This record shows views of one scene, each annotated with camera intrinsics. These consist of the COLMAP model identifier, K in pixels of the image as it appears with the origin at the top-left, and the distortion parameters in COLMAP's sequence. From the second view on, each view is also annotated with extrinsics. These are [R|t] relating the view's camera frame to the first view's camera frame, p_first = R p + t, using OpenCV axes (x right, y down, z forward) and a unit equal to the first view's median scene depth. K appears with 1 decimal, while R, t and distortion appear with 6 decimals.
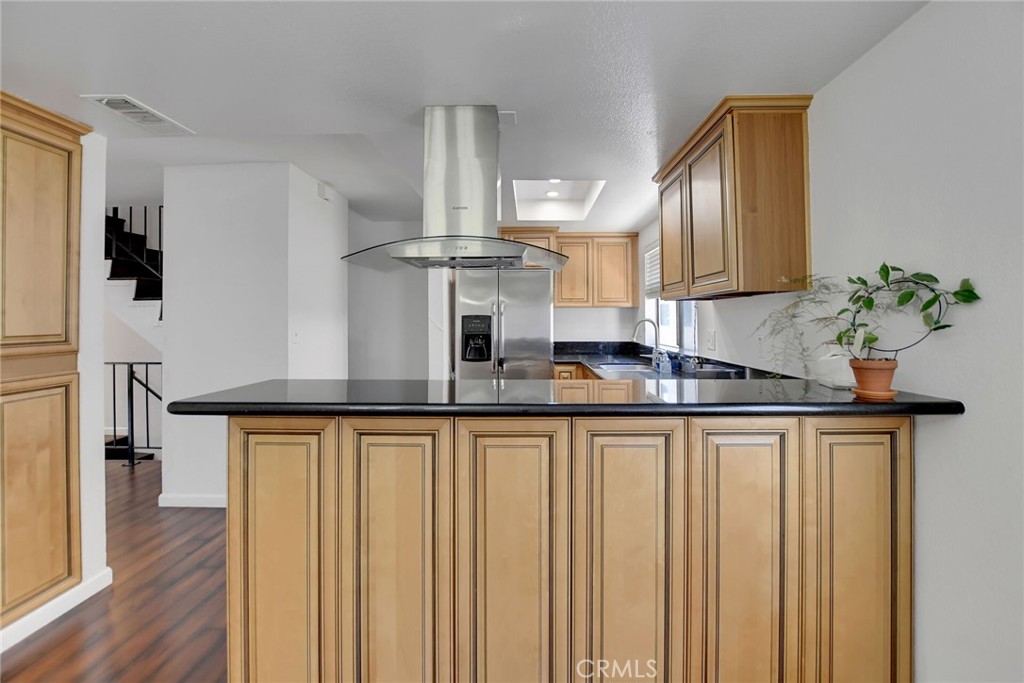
lens RADIAL K [[431.1, 0, 497.7], [0, 431.1, 309.6], [0, 0, 1]] dist [-0.021035, -0.000005]
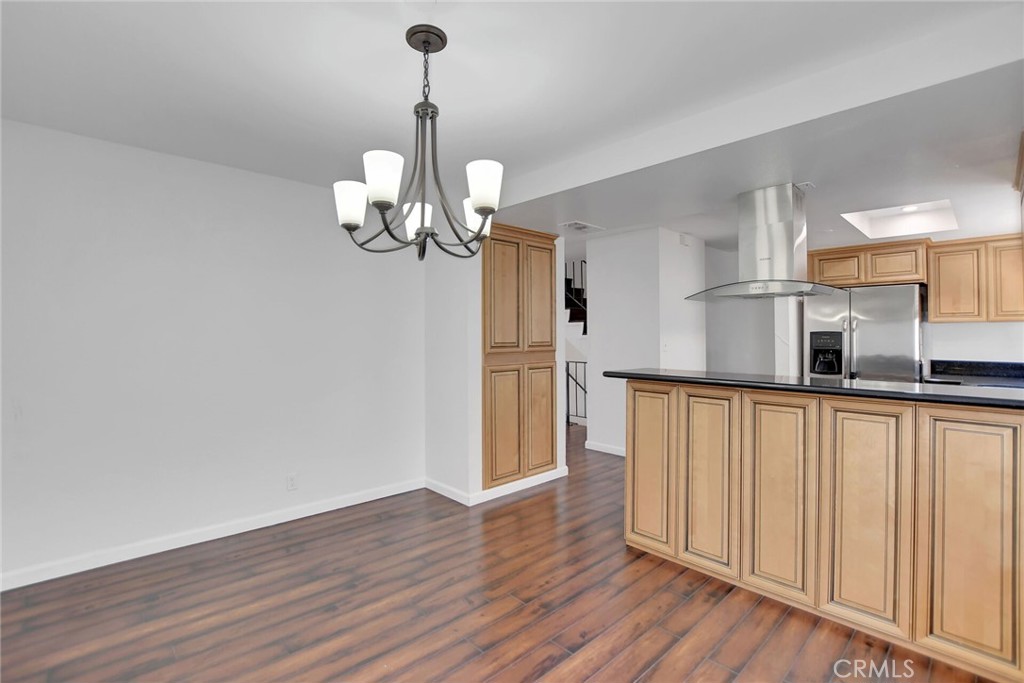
lens RADIAL K [[456.4, 0, 507.3], [0, 456.4, 336.2], [0, 0, 1]] dist [-0.025729, 0.000024]
pose [[0.698156, 0.006544, -0.715916, 0.336675], [0.011820, 0.999717, 0.020665, -0.013196], [0.715848, -0.022889, 0.697880, -0.587927]]
